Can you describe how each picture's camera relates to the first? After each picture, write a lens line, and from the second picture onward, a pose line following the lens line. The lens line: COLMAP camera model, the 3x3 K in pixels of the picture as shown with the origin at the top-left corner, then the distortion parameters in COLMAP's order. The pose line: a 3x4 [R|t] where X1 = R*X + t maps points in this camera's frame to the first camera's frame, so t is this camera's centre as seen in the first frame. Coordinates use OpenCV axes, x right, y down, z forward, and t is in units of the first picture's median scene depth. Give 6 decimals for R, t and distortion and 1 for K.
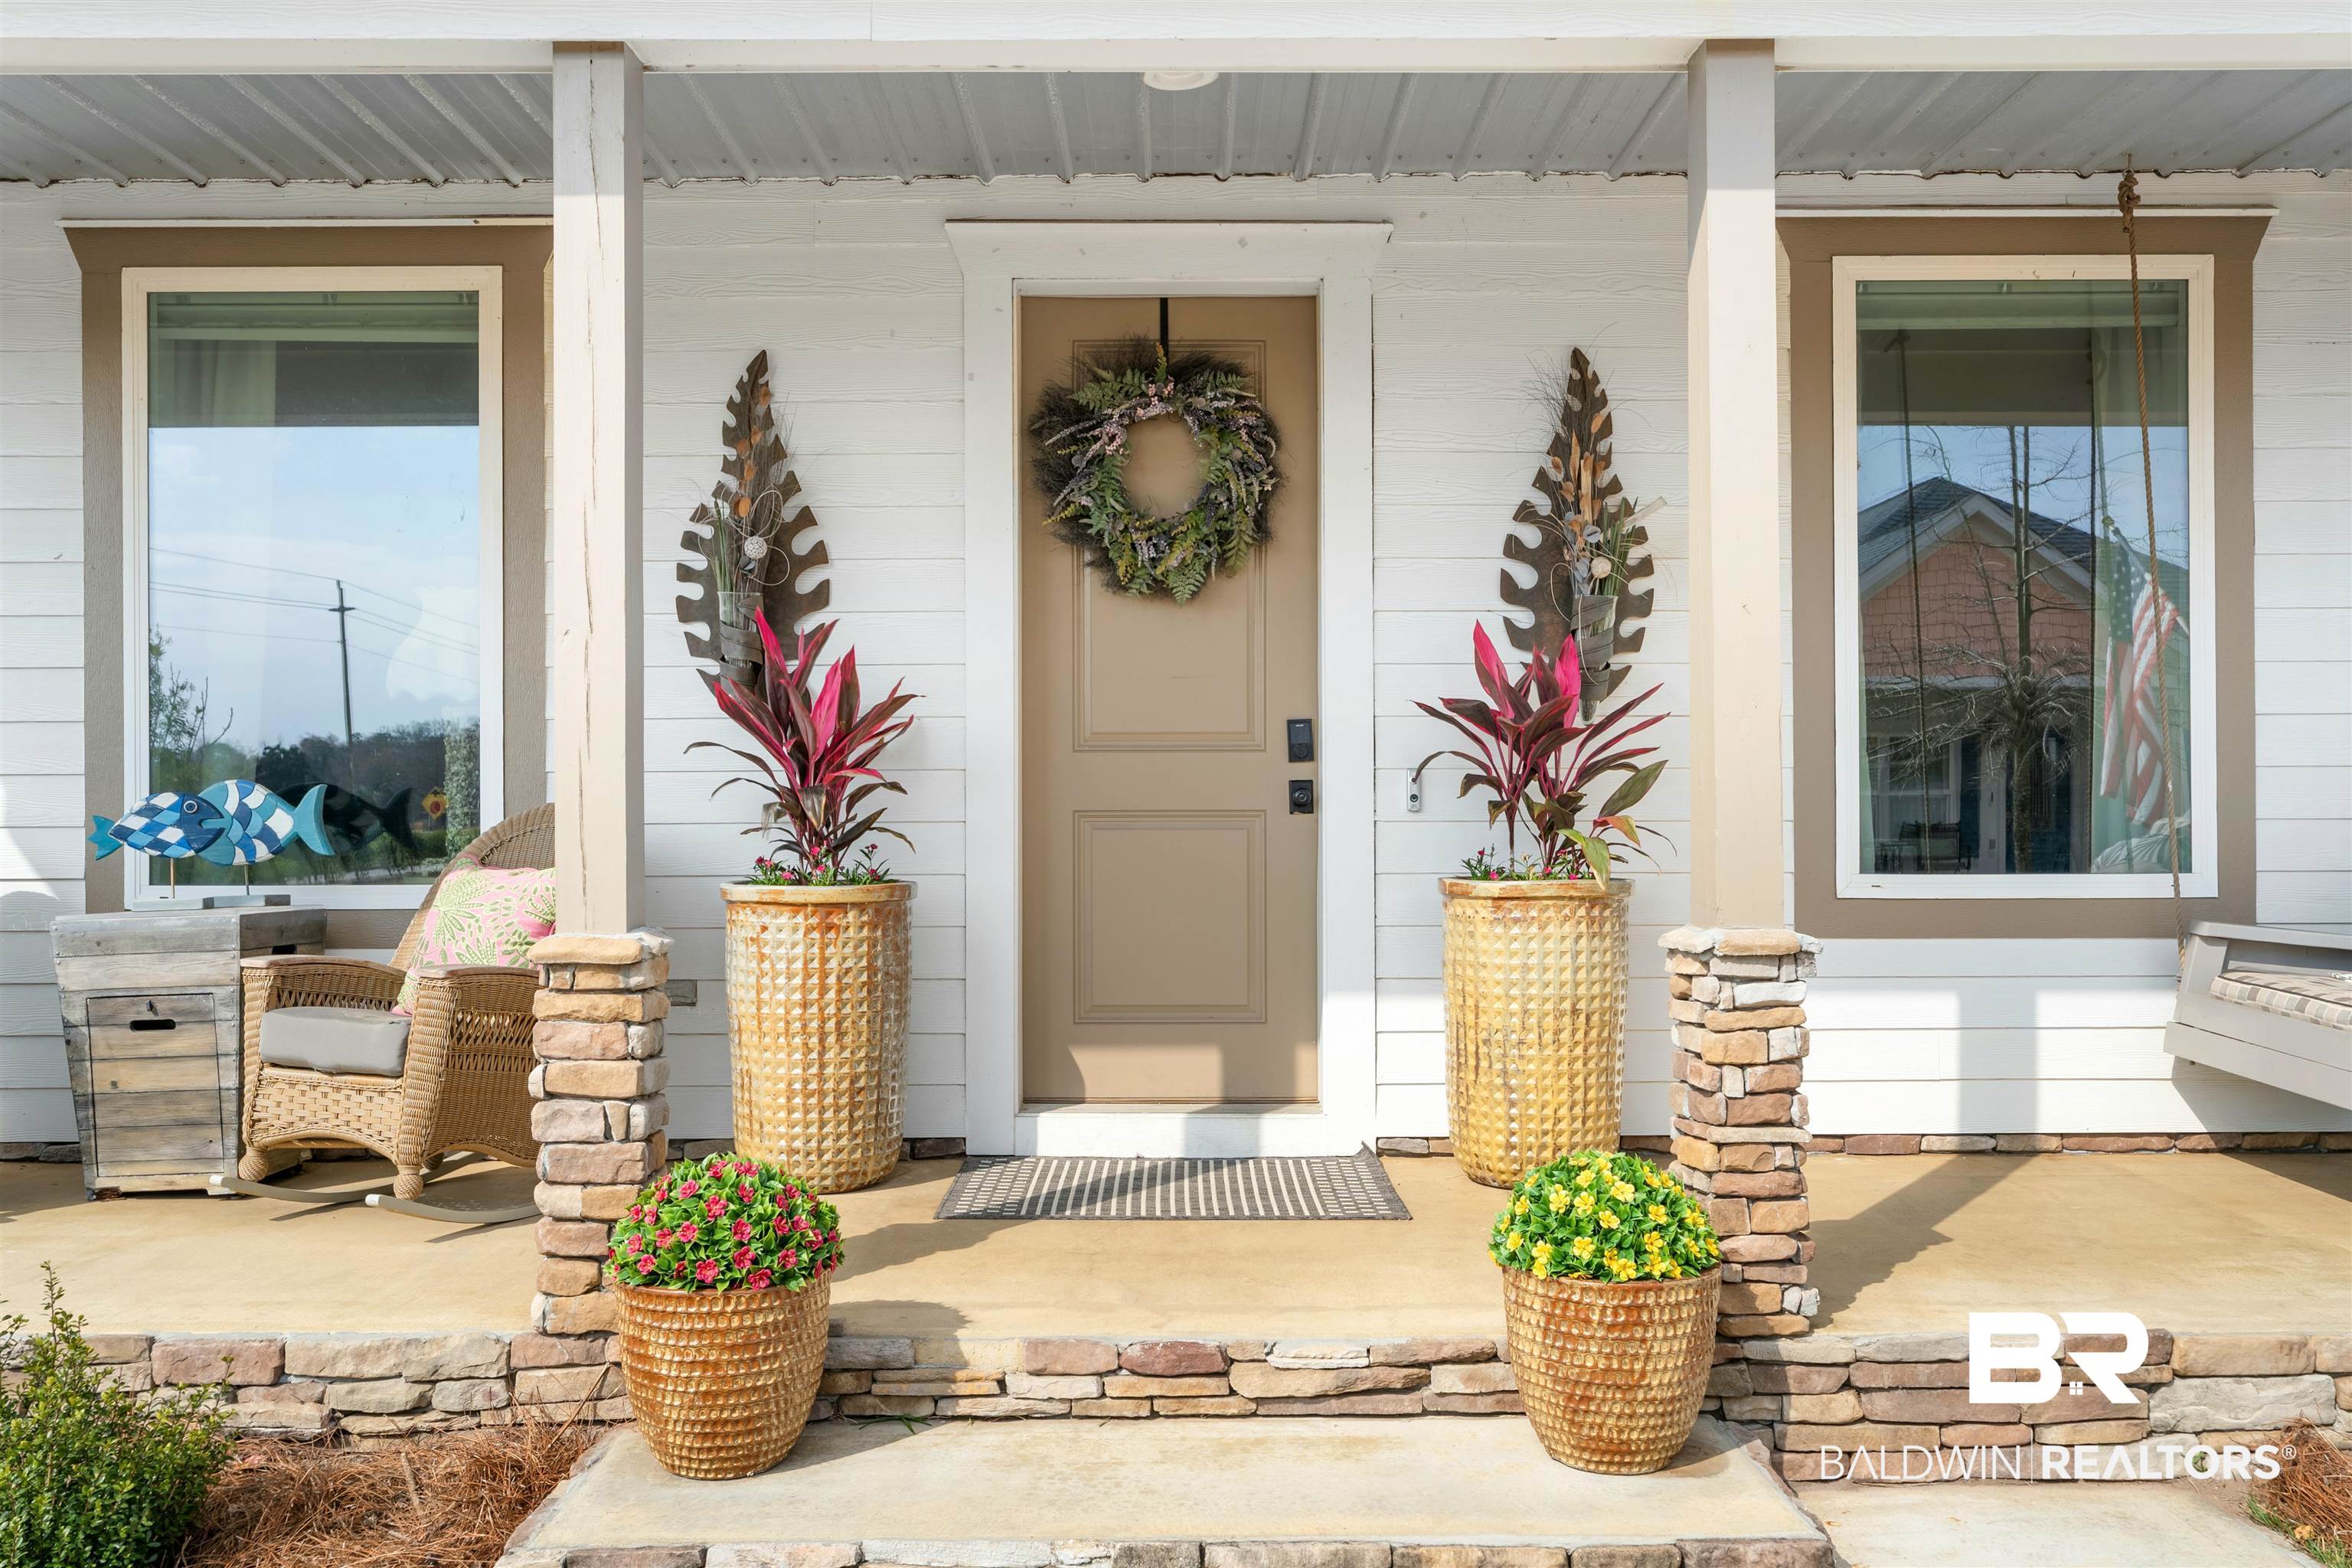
lens RADIAL K [[1911.7, 0, 1177.7], [0, 1911.7, 798.3], [0, 0, 1]] dist [0.007178, 0.010105]
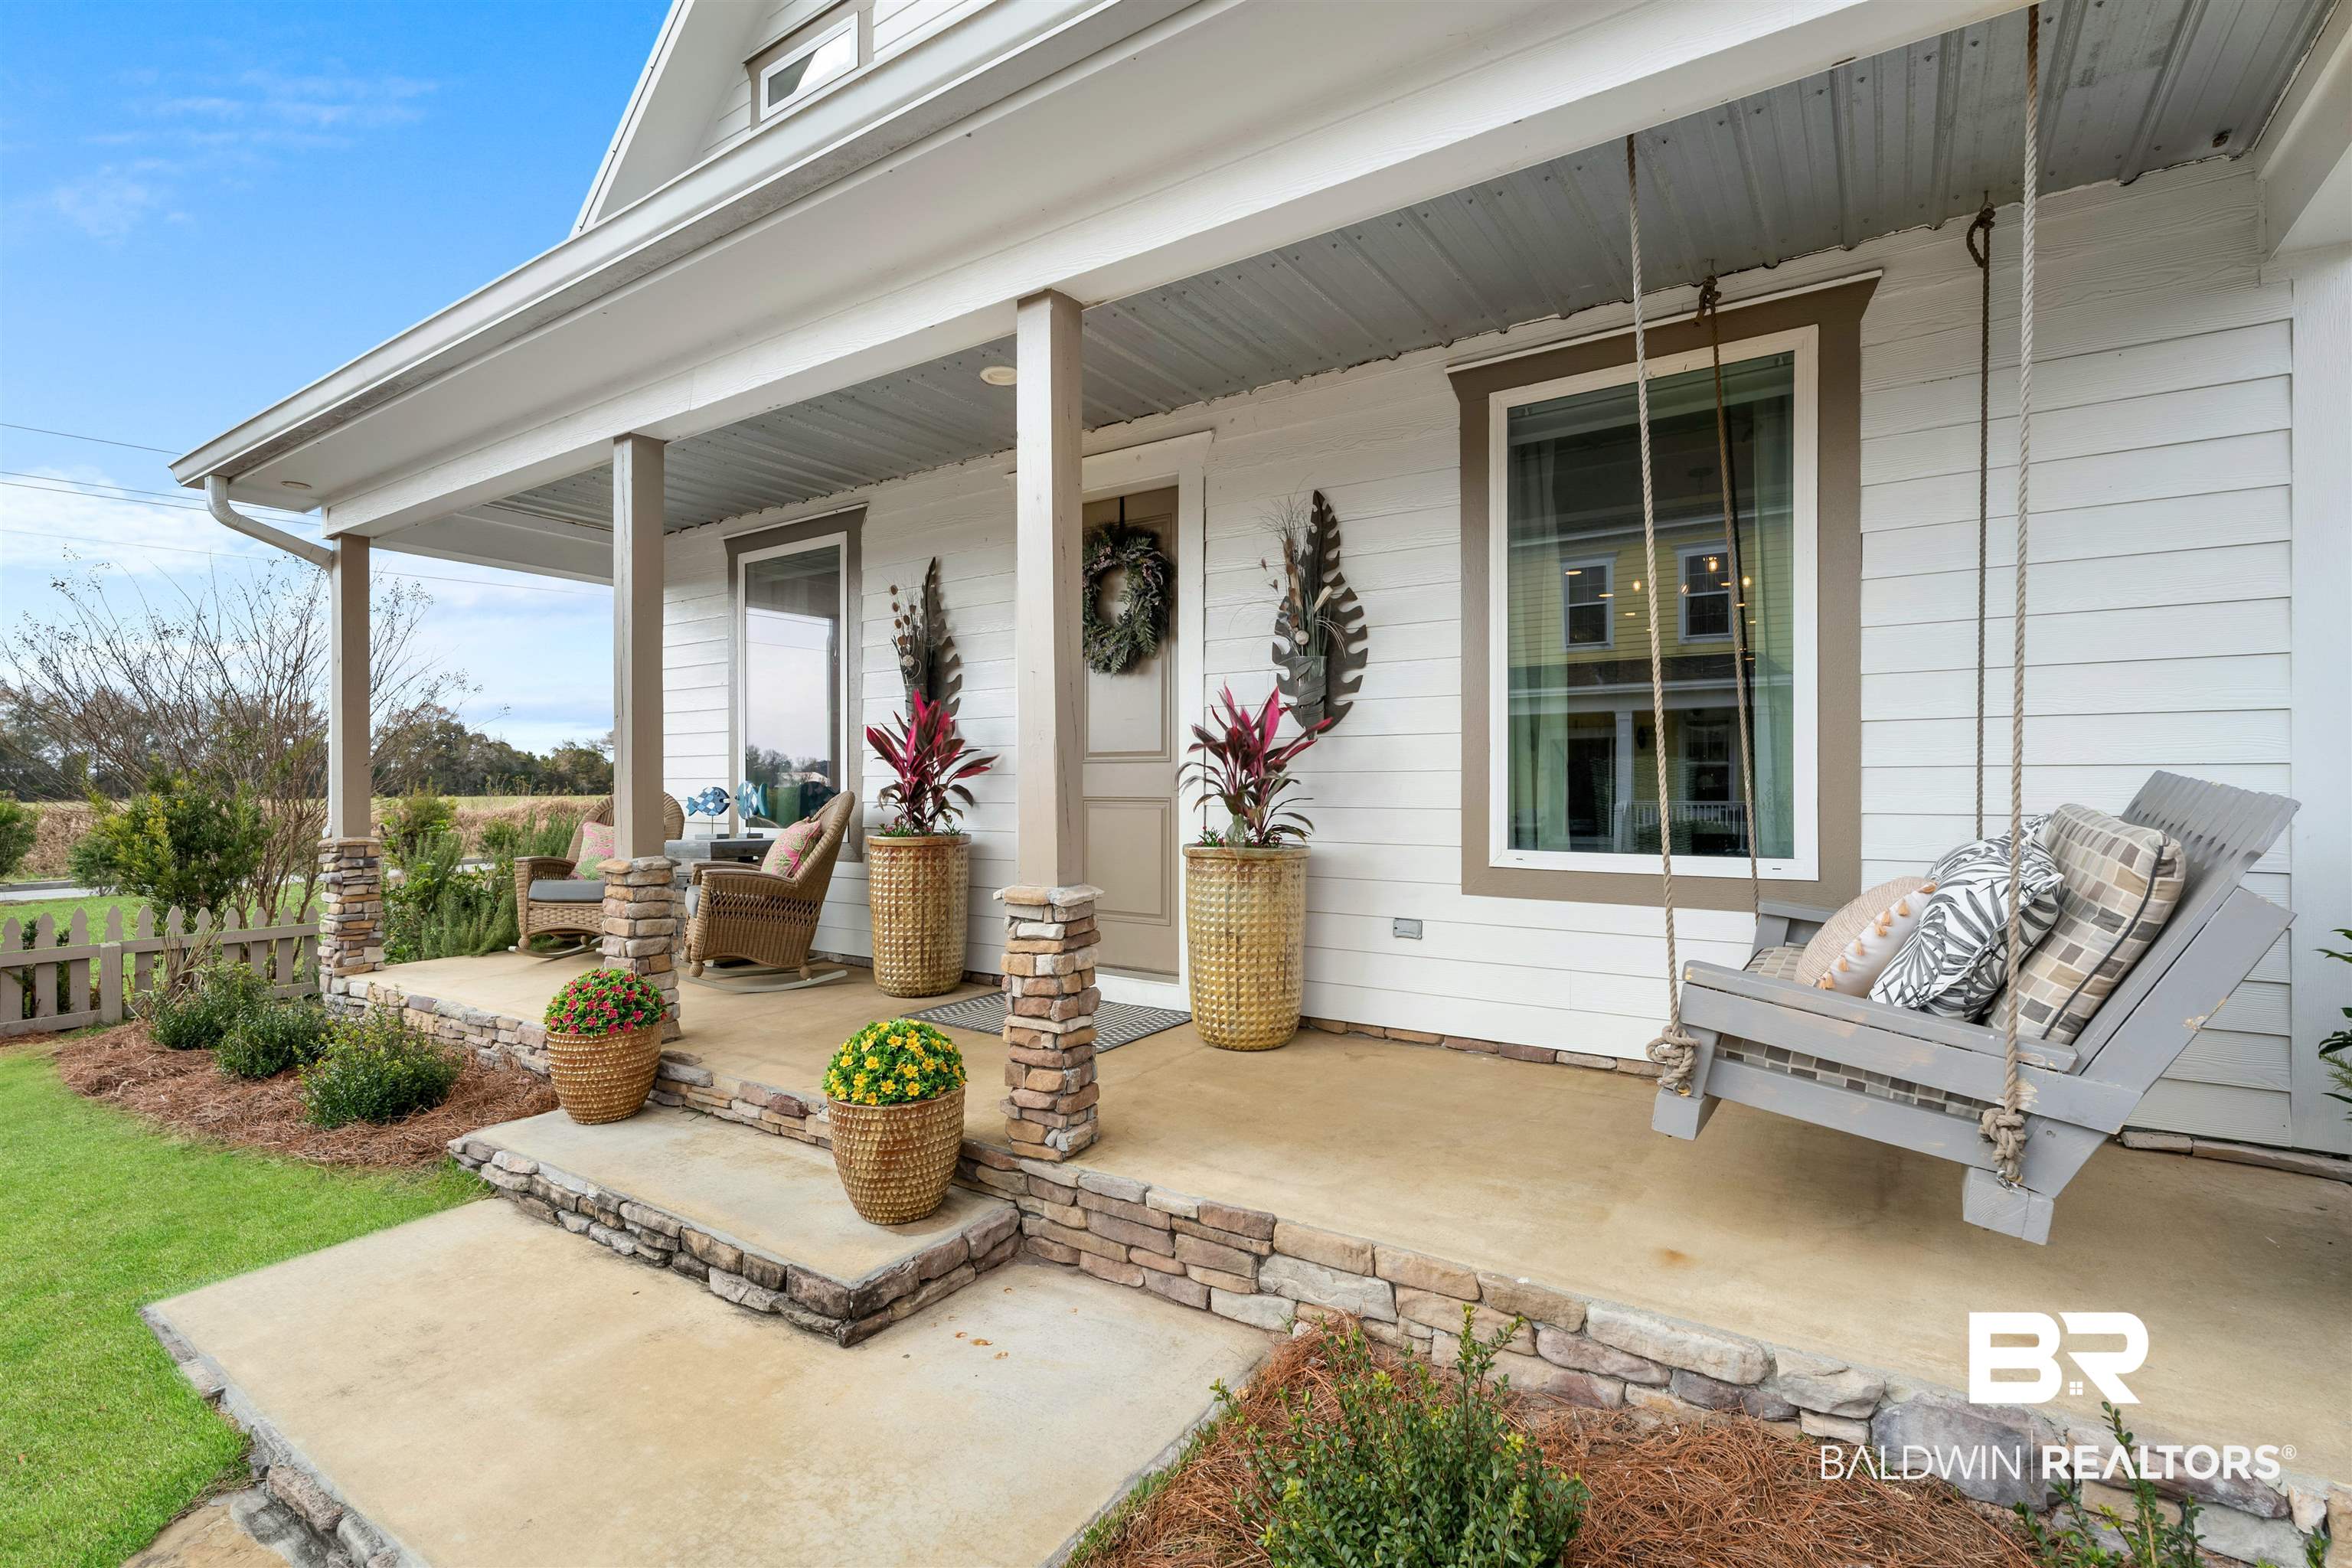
lens RADIAL K [[1058.0, 0, 1176.0], [0, 1058.0, 784.0], [0, 0, 1]] dist [0.010071, 0.000123]
pose [[0.826299, 0.001896, -0.563229, 0.590534], [0.001829, 0.999980, 0.006048, -0.011839], [0.563229, -0.006028, 0.826279, 0.257453]]
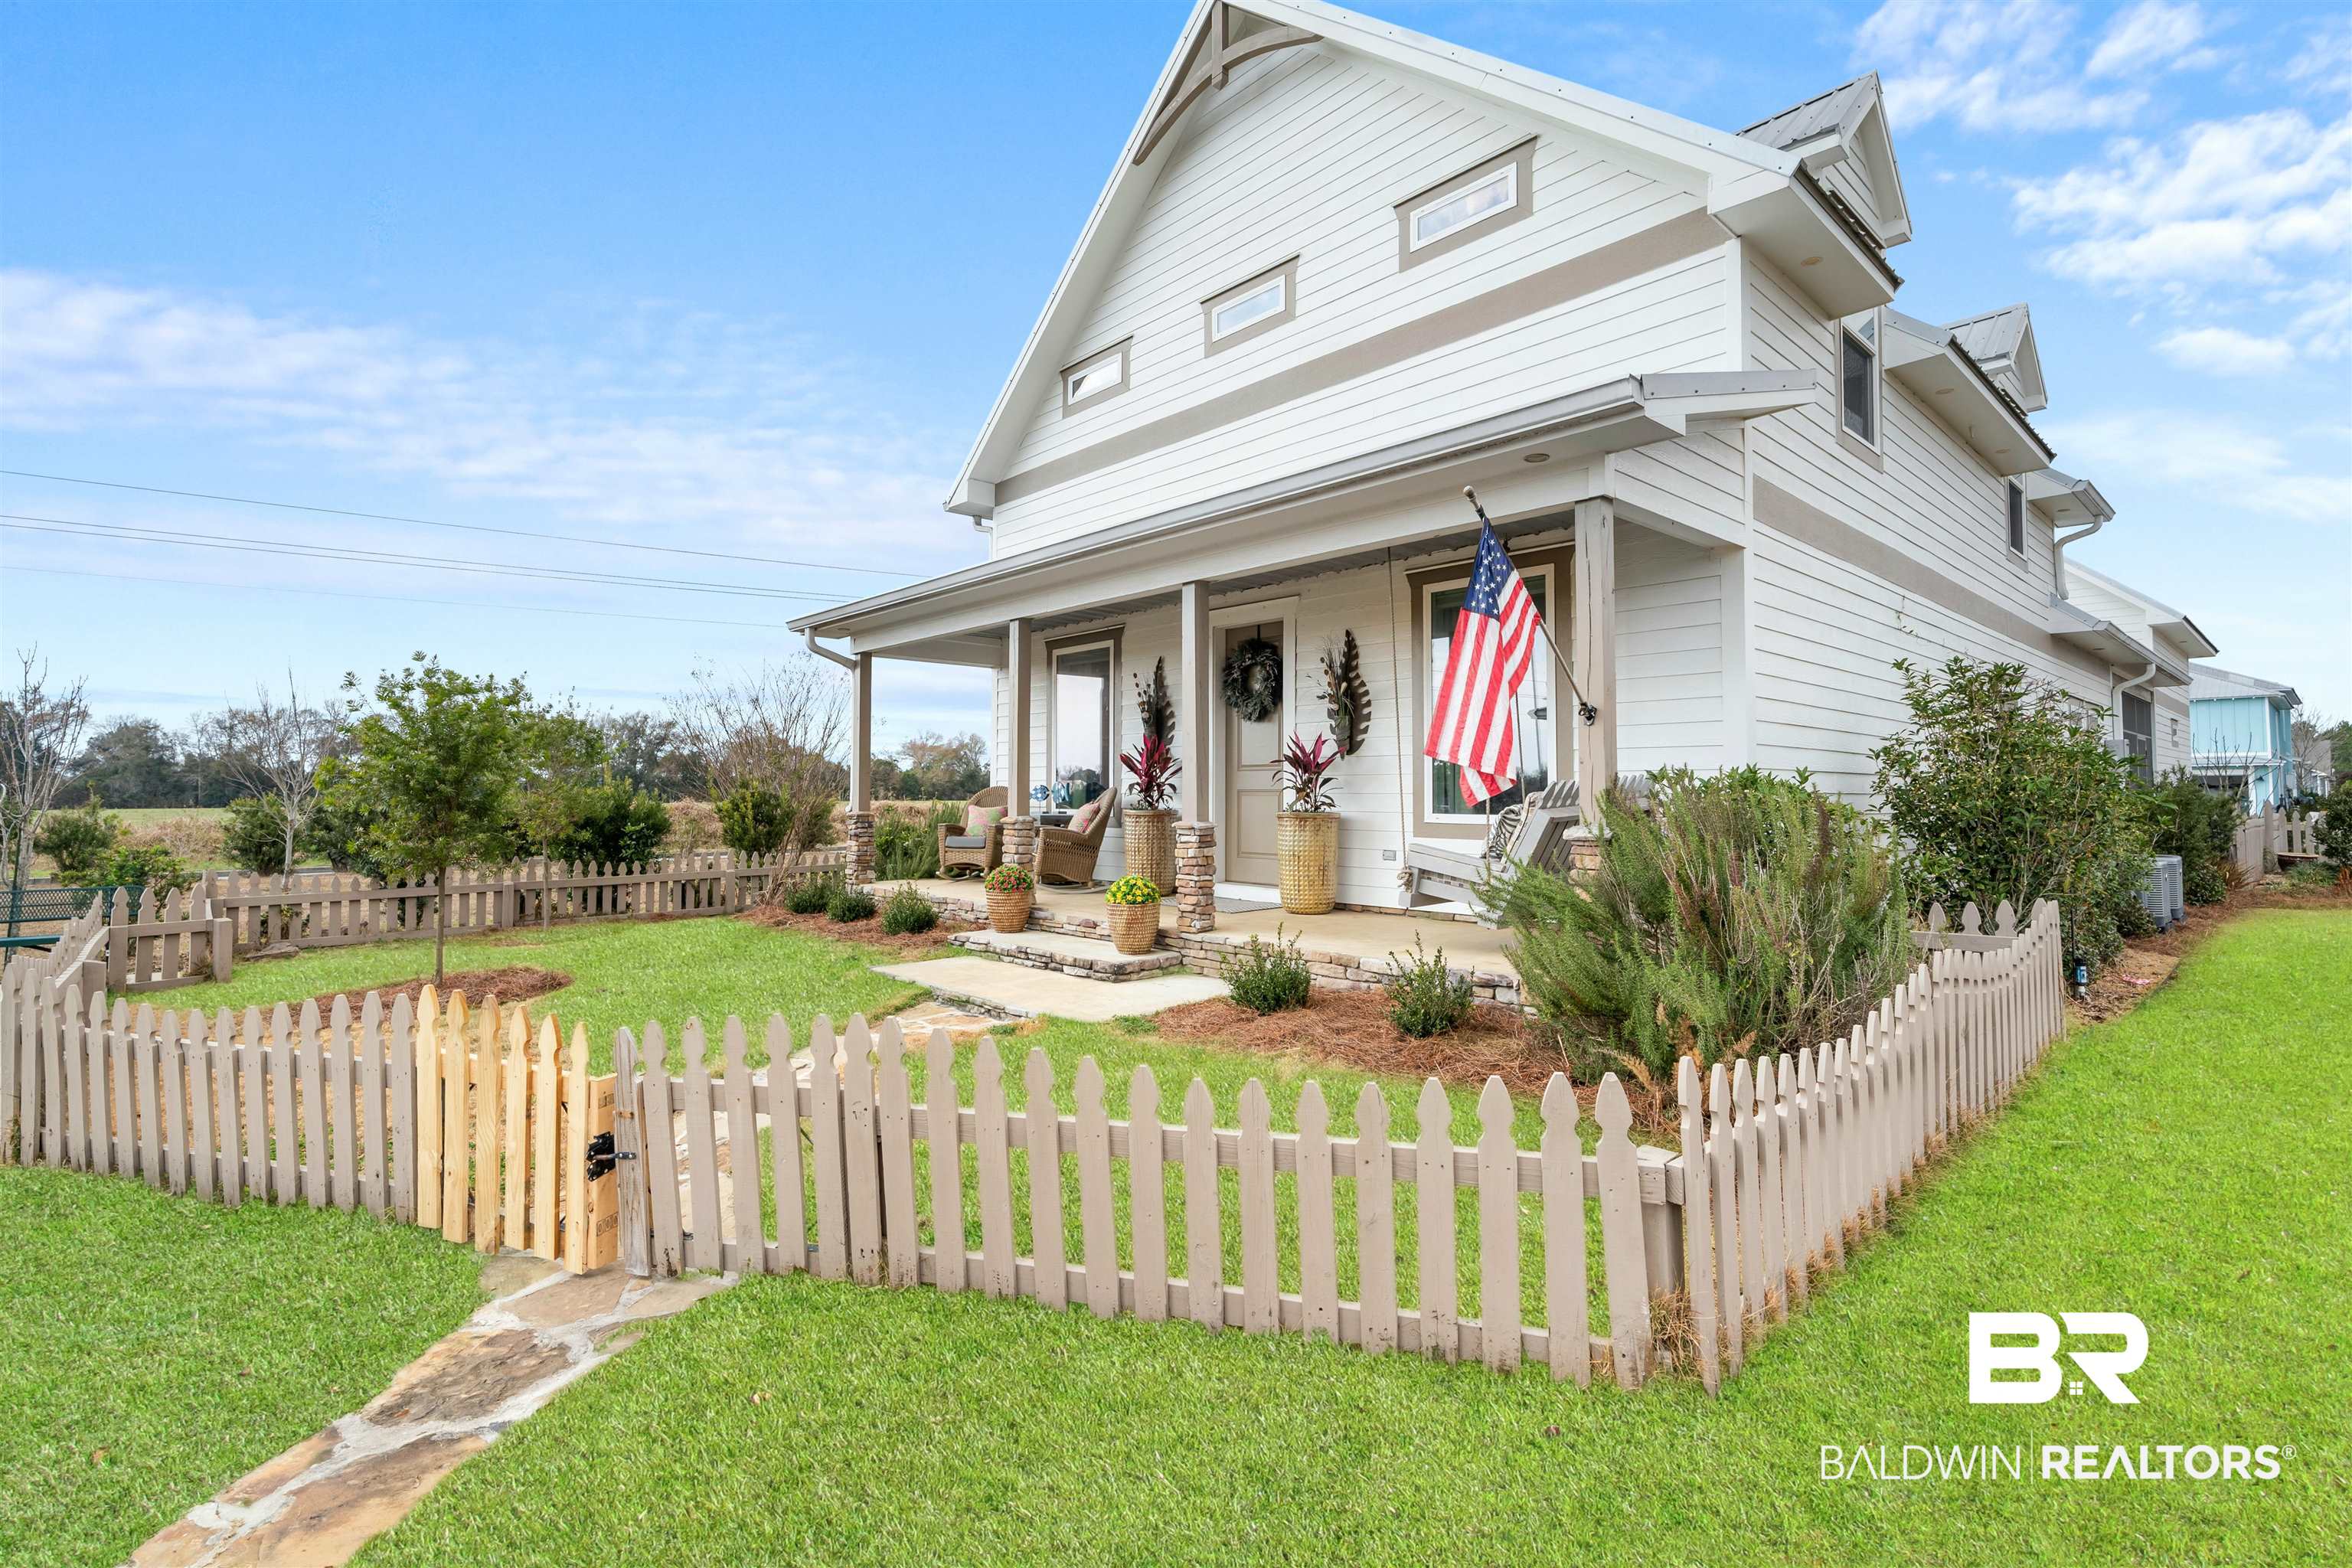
lens RADIAL K [[1070.1, 0, 1186.6], [0, 1070.1, 758.7], [0, 0, 1]] dist [0.010082, 0.000286]
pose [[0.677116, -0.019849, -0.735608, 1.242017], [0.000379, 0.999645, -0.026625, 0.002130], [0.735876, 0.017750, 0.676884, -0.270015]]
